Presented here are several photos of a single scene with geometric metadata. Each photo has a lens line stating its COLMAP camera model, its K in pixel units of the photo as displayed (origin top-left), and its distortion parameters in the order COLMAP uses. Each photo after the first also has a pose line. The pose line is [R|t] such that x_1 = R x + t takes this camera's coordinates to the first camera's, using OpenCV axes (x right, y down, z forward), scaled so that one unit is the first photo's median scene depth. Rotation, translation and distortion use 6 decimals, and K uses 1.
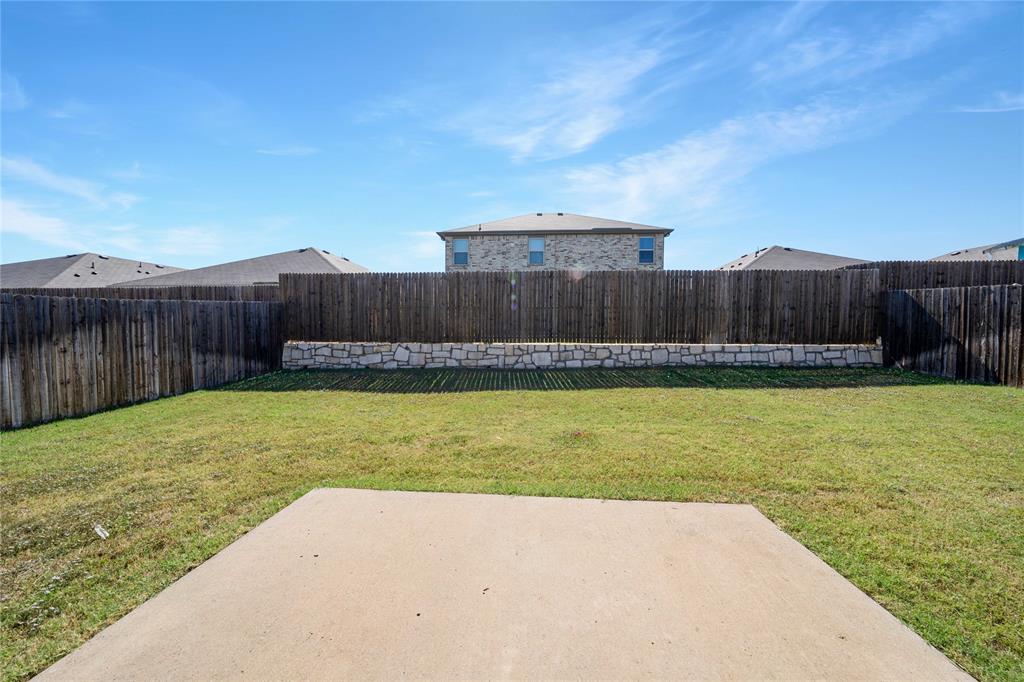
lens RADIAL K [[362.0, 0, 511.8], [0, 362.0, 338.3], [0, 0, 1]] dist [-0.017173, 0.000670]
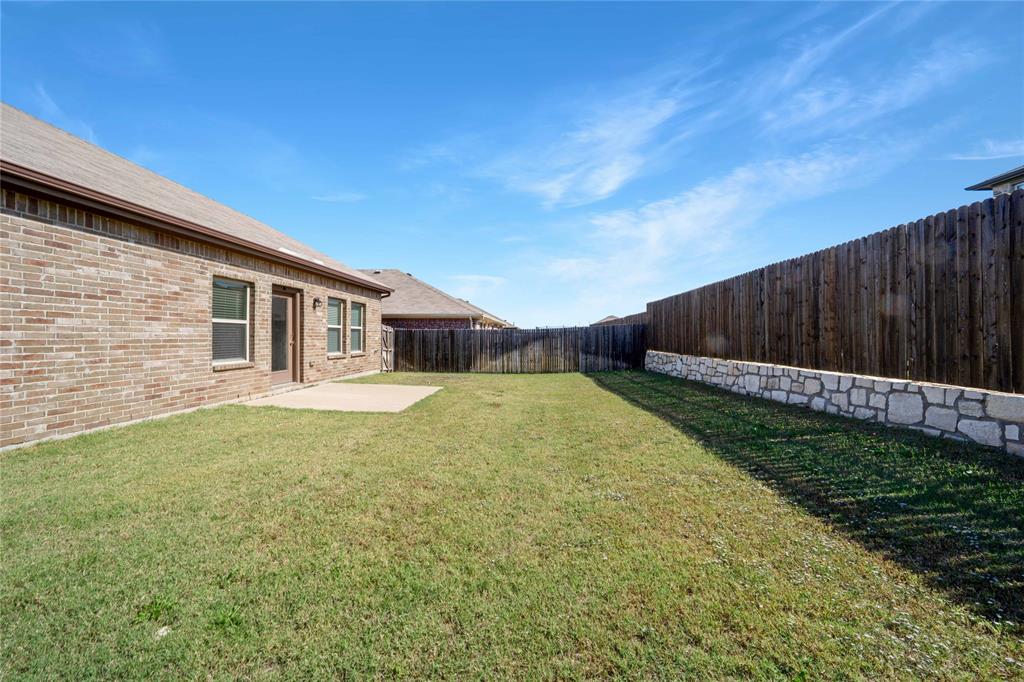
lens RADIAL K [[362.0, 0, 514.0], [0, 362.0, 337.6], [0, 0, 1]] dist [-0.017173, 0.000670]
pose [[-0.013871, -0.003166, -0.999899, 0.868734], [-0.035339, 0.999372, -0.002674, -0.021214], [0.999279, 0.035298, -0.013975, 0.500642]]
